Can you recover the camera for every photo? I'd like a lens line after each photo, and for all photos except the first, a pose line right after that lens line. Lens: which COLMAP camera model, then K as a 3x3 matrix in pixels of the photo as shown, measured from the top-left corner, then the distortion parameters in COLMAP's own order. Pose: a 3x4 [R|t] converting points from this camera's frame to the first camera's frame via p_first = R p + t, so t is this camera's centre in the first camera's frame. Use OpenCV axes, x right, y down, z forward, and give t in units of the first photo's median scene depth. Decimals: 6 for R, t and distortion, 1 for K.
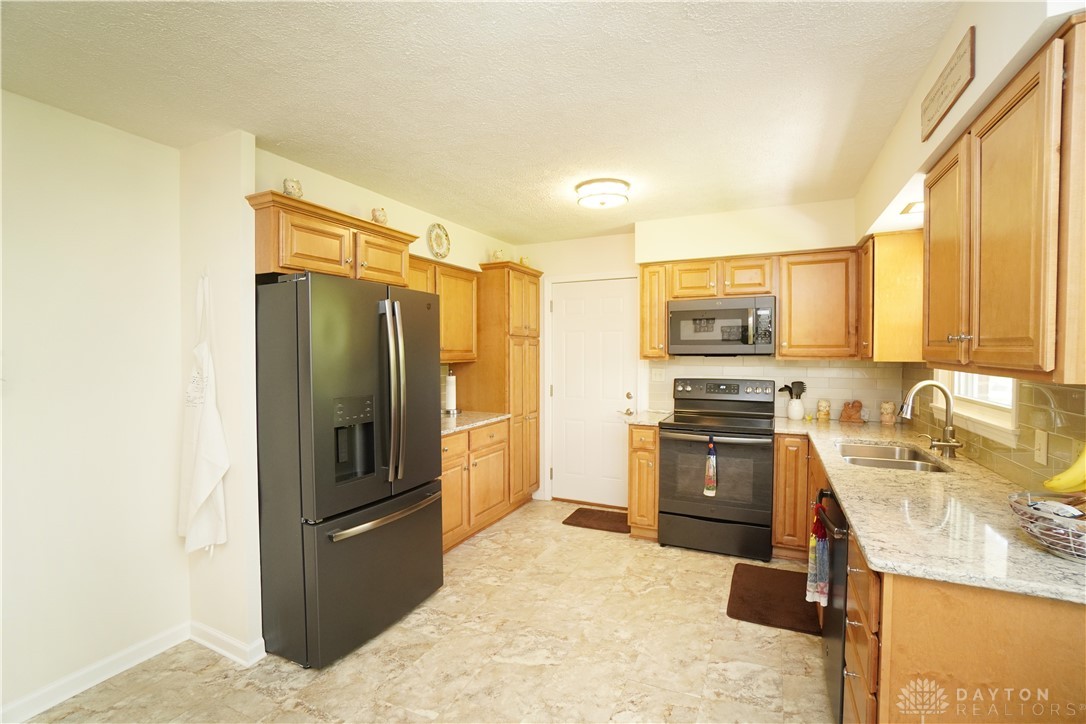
lens RADIAL K [[480.5, 0, 534.1], [0, 480.5, 363.8], [0, 0, 1]] dist [-0.068014, 0.020300]
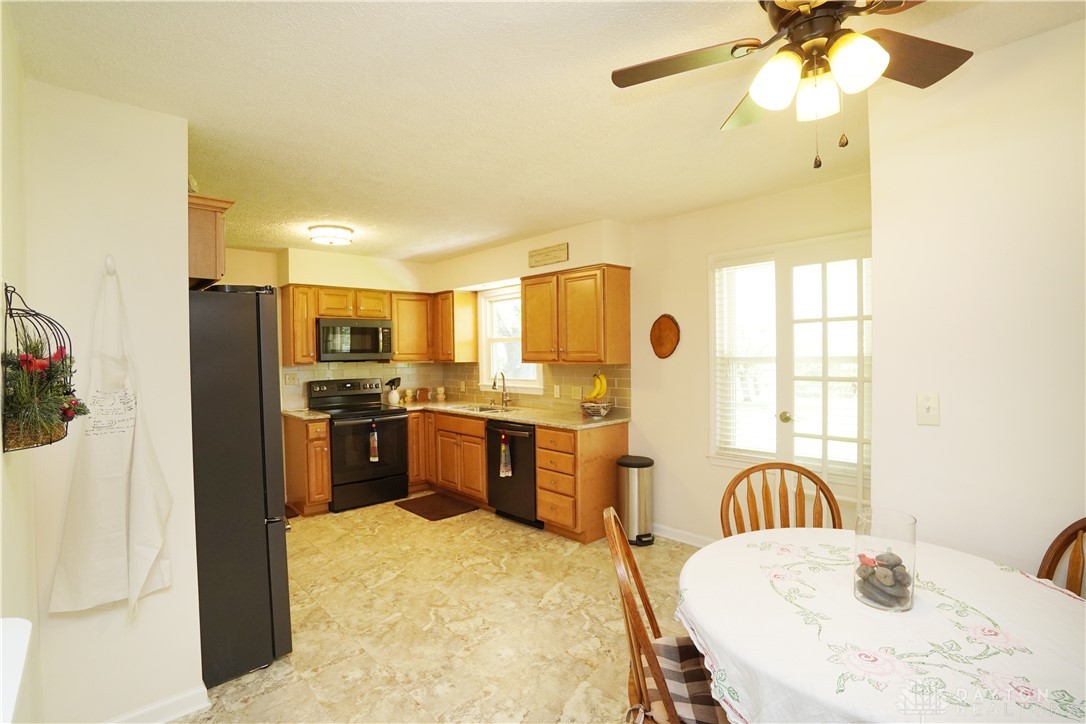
lens RADIAL K [[518.5, 0, 516.0], [0, 518.5, 360.7], [0, 0, 1]] dist [-0.063206, 0.000814]
pose [[0.383793, -0.014517, 0.923305, -0.923420], [0.036460, 0.999335, 0.000557, -0.003737], [-0.922699, 0.033450, 0.384067, 0.026954]]
